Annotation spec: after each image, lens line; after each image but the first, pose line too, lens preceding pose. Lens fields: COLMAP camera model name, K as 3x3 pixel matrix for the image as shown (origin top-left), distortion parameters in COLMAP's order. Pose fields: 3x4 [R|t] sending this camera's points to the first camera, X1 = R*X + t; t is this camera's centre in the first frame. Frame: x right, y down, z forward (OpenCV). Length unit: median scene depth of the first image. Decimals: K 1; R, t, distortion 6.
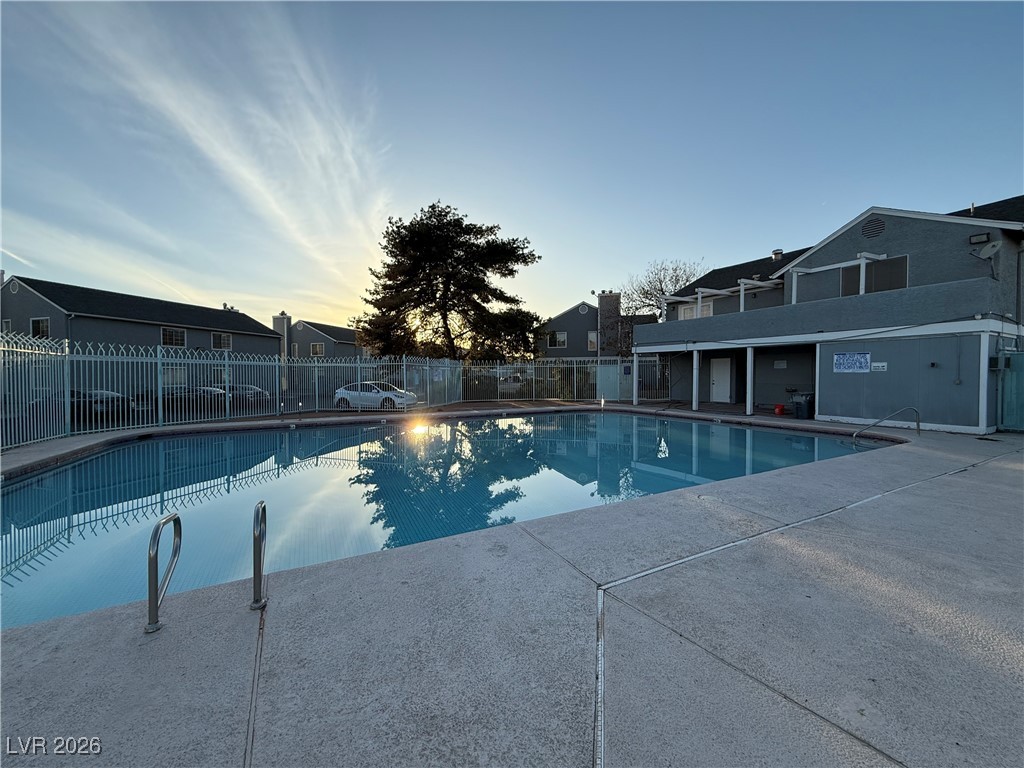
lens RADIAL K [[388.5, 0, 512.0], [0, 388.5, 384.0], [0, 0, 1]] dist [-0.009976, -0.000033]
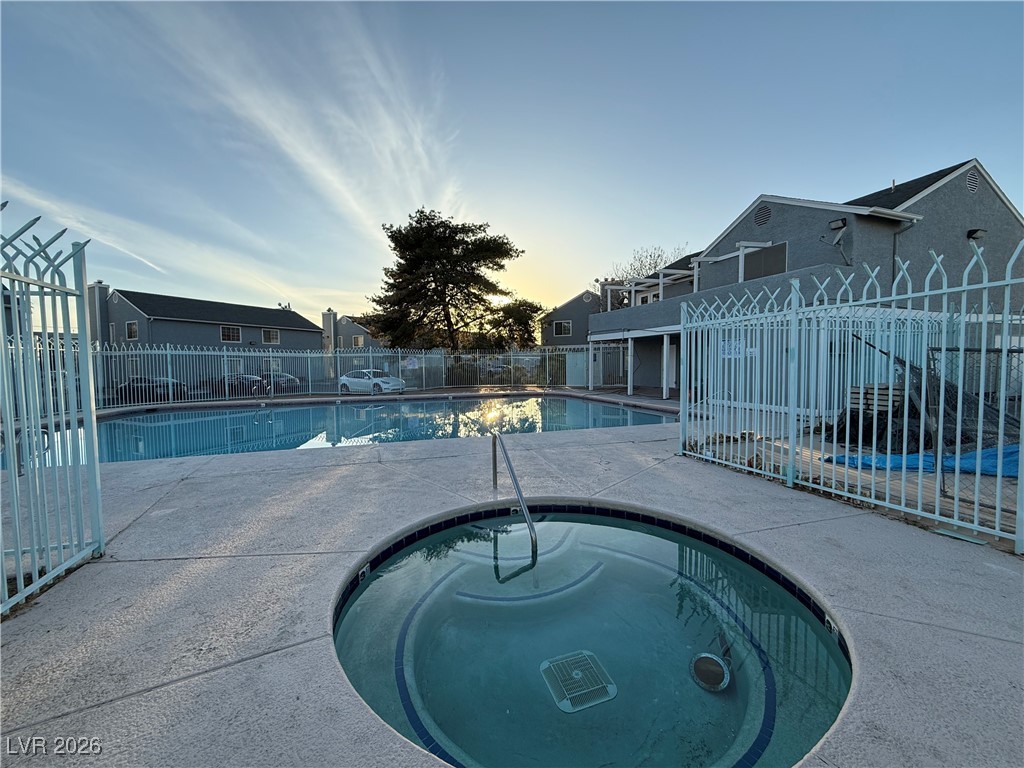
lens RADIAL K [[388.5, 0, 512.0], [0, 388.5, 384.0], [0, 0, 1]] dist [-0.009976, -0.000033]
pose [[0.986801, 0.000413, -0.161937, 0.211562], [0.004555, 0.999530, 0.030302, 0.002968], [0.161873, -0.030640, 0.986336, -0.061577]]
